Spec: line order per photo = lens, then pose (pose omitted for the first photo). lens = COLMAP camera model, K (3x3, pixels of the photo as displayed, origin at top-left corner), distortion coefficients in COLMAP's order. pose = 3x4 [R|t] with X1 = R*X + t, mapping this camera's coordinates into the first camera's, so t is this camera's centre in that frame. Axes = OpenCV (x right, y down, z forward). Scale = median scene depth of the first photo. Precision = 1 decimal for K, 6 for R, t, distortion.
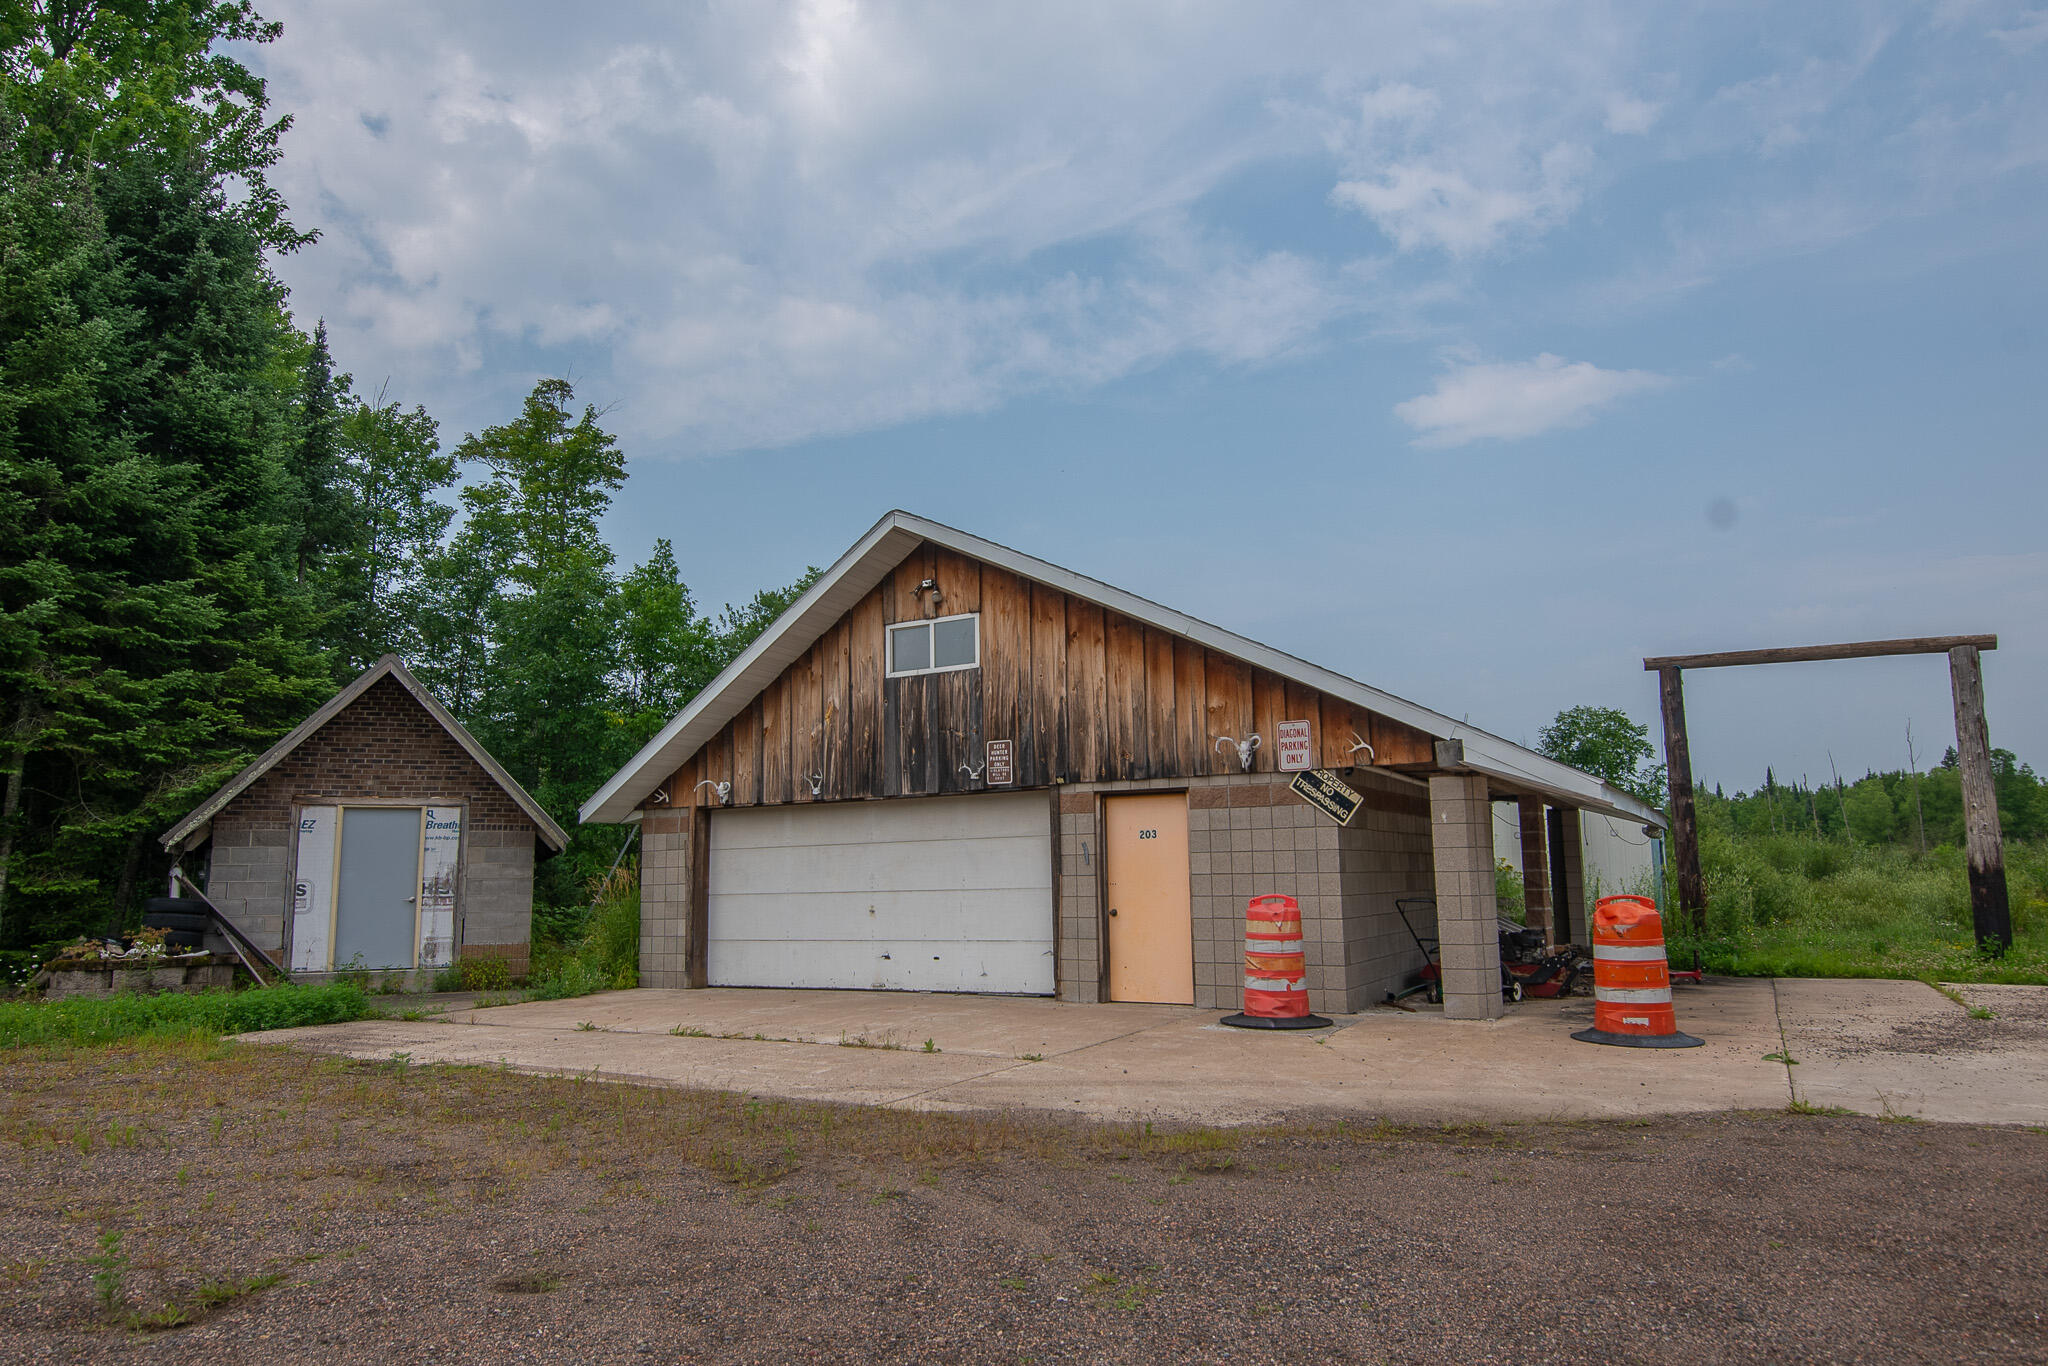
lens RADIAL K [[1286.6, 0, 1024.0], [0, 1286.6, 683.0], [0, 0, 1]] dist [0.003106, 0.000405]
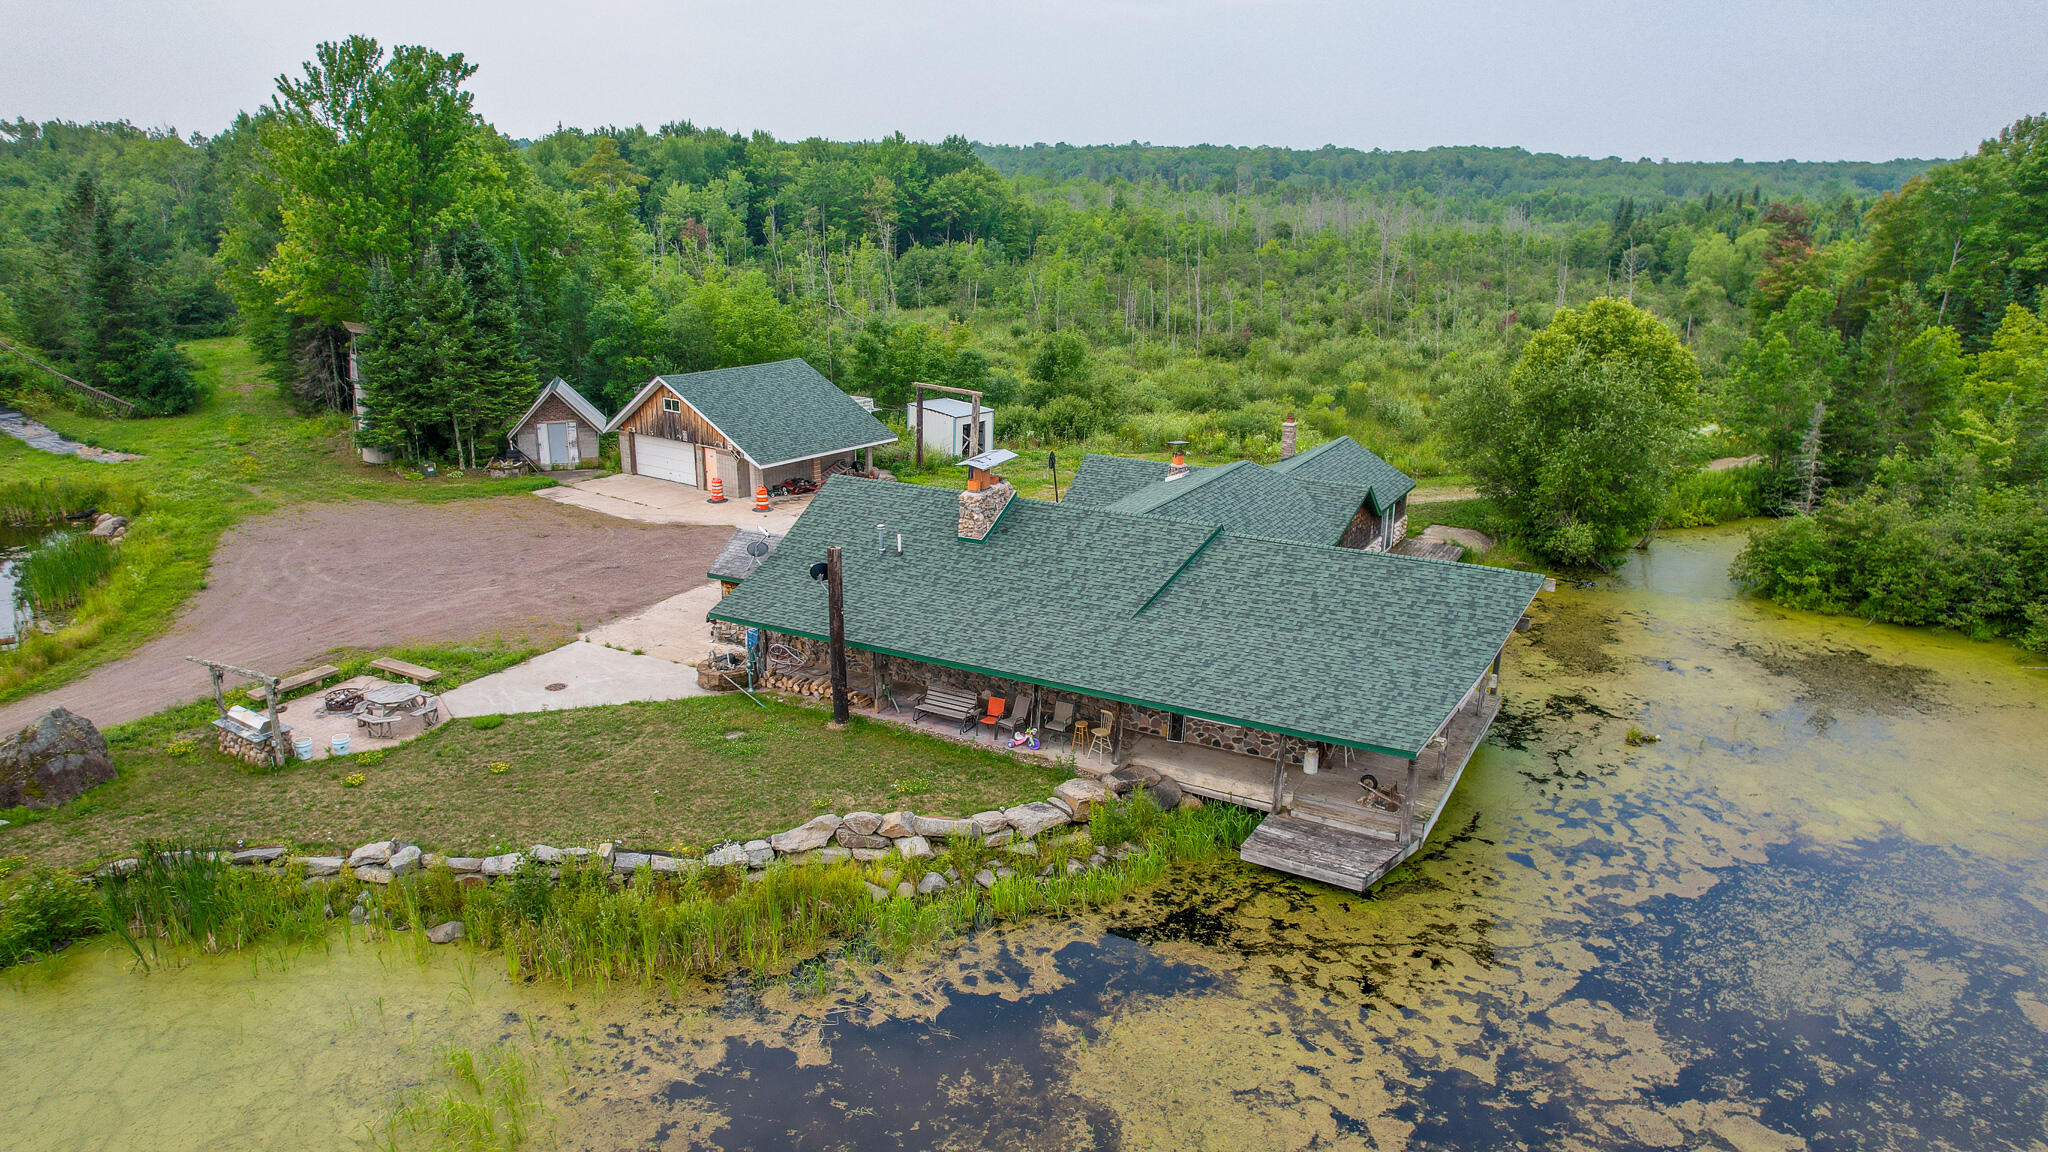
lens RADIAL K [[1301.5, 0, 1024.0], [0, 1301.5, 576.0], [0, 0, 1]] dist [-0.075023, 0.058684]
pose [[0.990659, 0.047321, -0.127887, 1.462462], [0.009542, 0.911499, 0.411192, -1.110282], [0.136027, -0.408571, 0.902533, -2.578836]]
